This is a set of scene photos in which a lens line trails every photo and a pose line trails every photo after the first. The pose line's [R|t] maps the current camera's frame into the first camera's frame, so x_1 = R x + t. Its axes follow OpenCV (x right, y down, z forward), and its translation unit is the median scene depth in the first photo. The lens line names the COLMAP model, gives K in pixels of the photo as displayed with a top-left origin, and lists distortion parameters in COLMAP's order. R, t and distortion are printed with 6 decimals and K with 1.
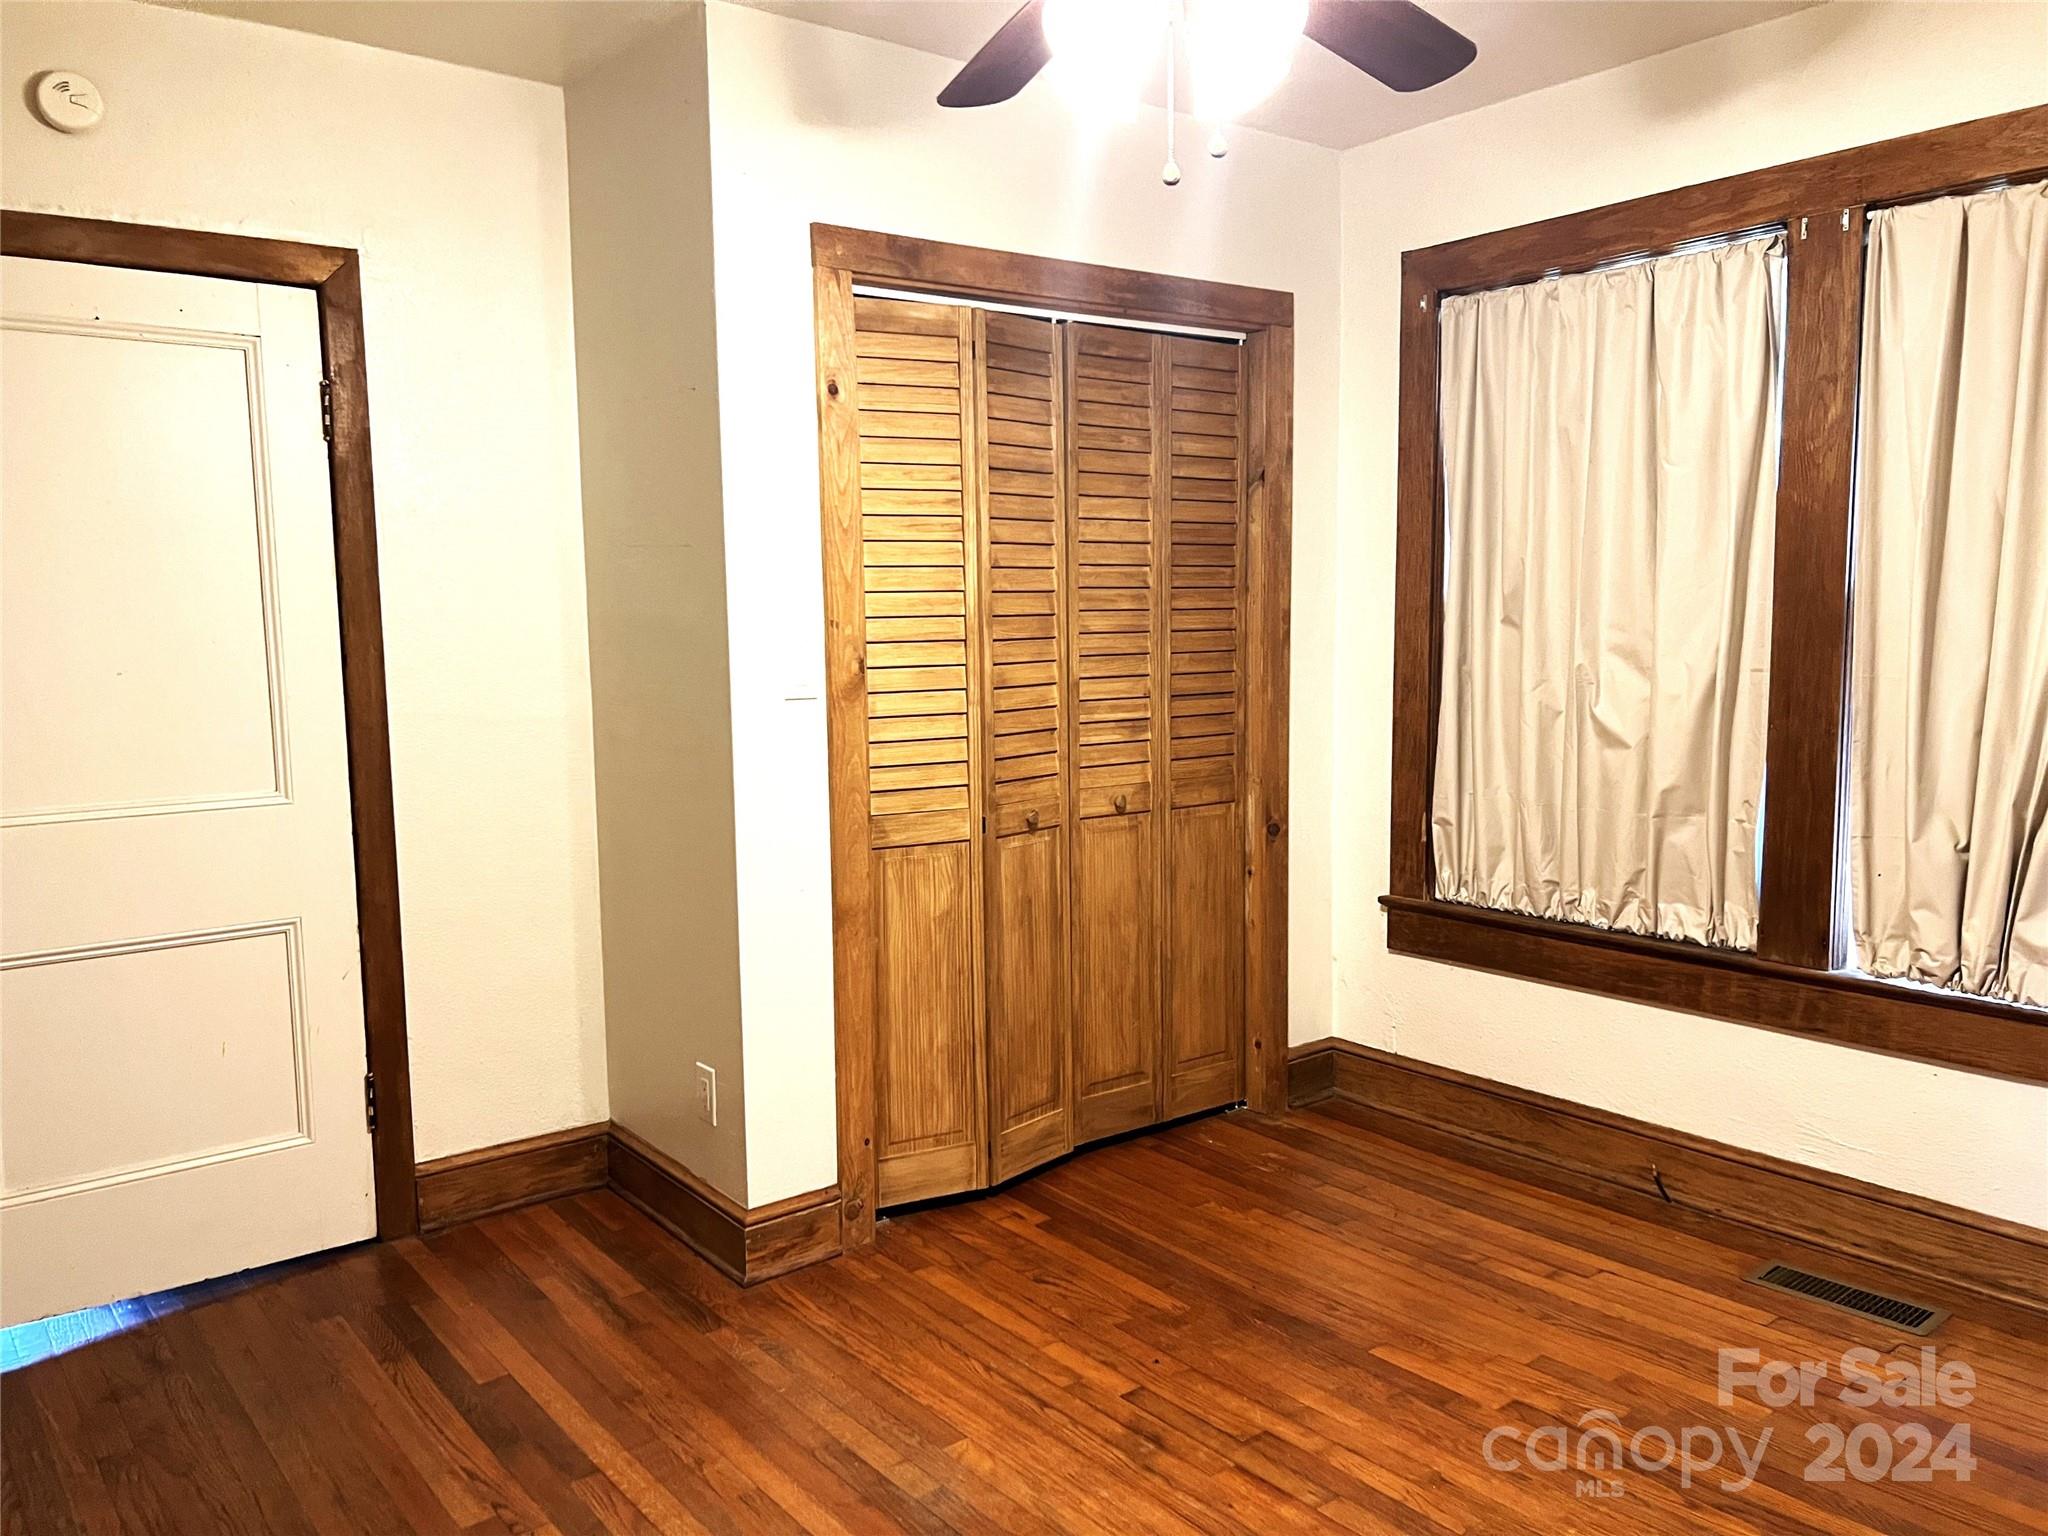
lens RADIAL K [[1573.0, 0, 1031.5], [0, 1573.0, 777.6], [0, 0, 1]] dist [0.078438, -0.120107]
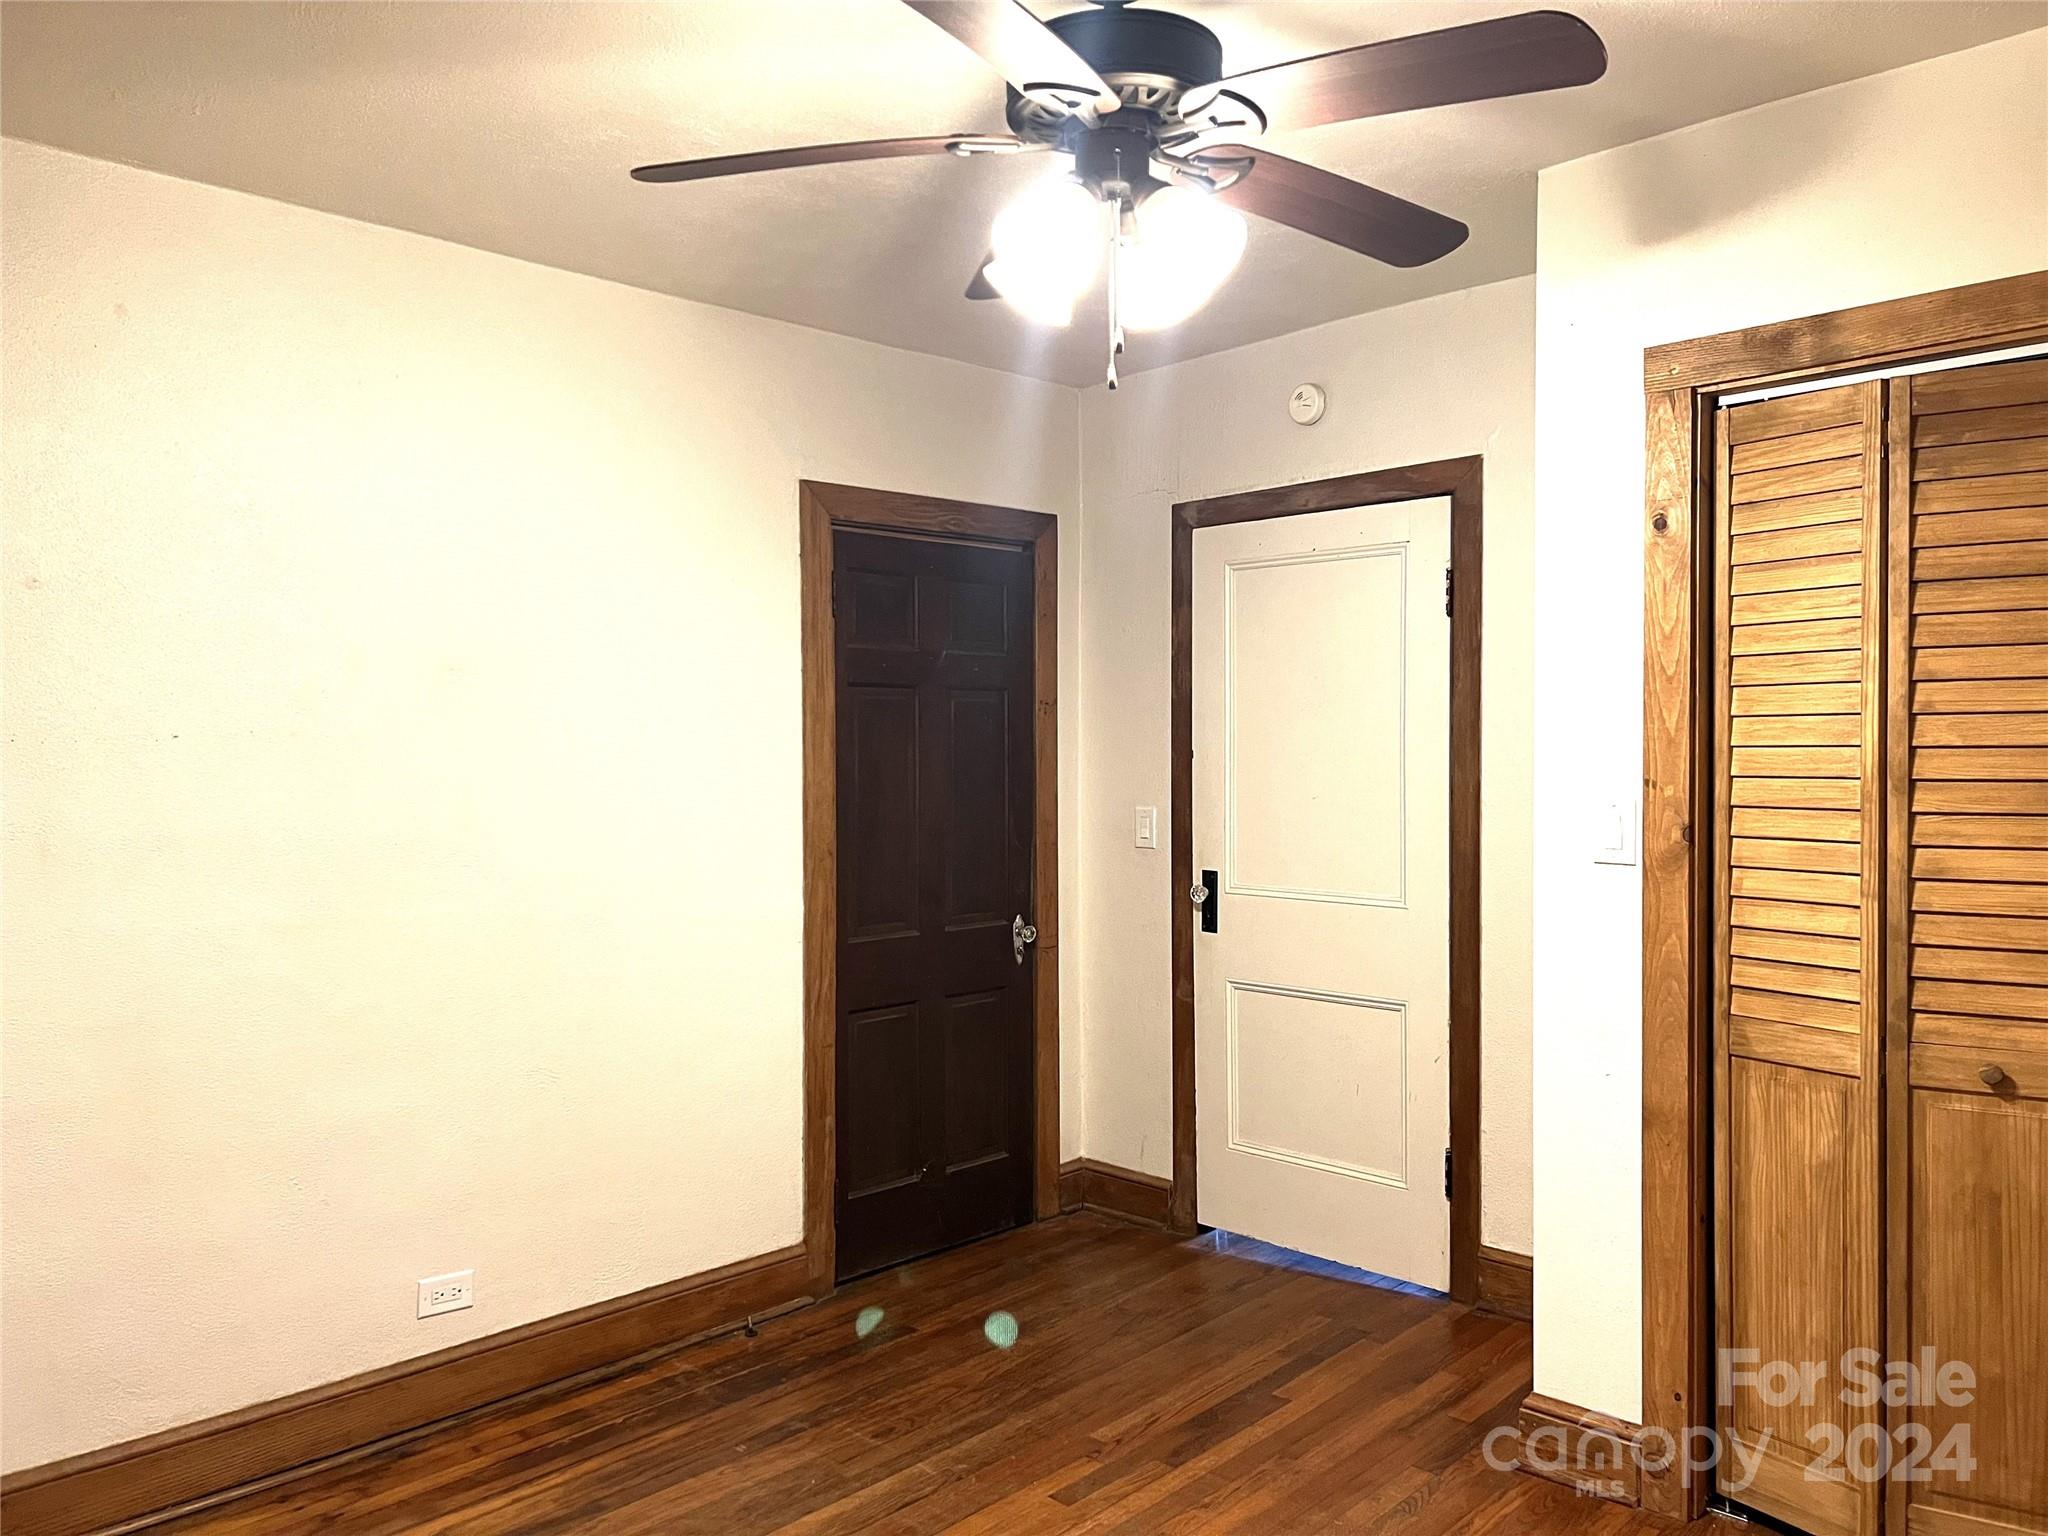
lens RADIAL K [[1576.7, 0, 1024.0], [0, 1576.7, 768.0], [0, 0, 1]] dist [0.060756, -0.001261]
pose [[0.113488, 0.034514, -0.992940, 0.696308], [-0.100315, 0.994687, 0.023109, -0.087987], [0.988462, 0.096984, 0.116347, 0.524536]]
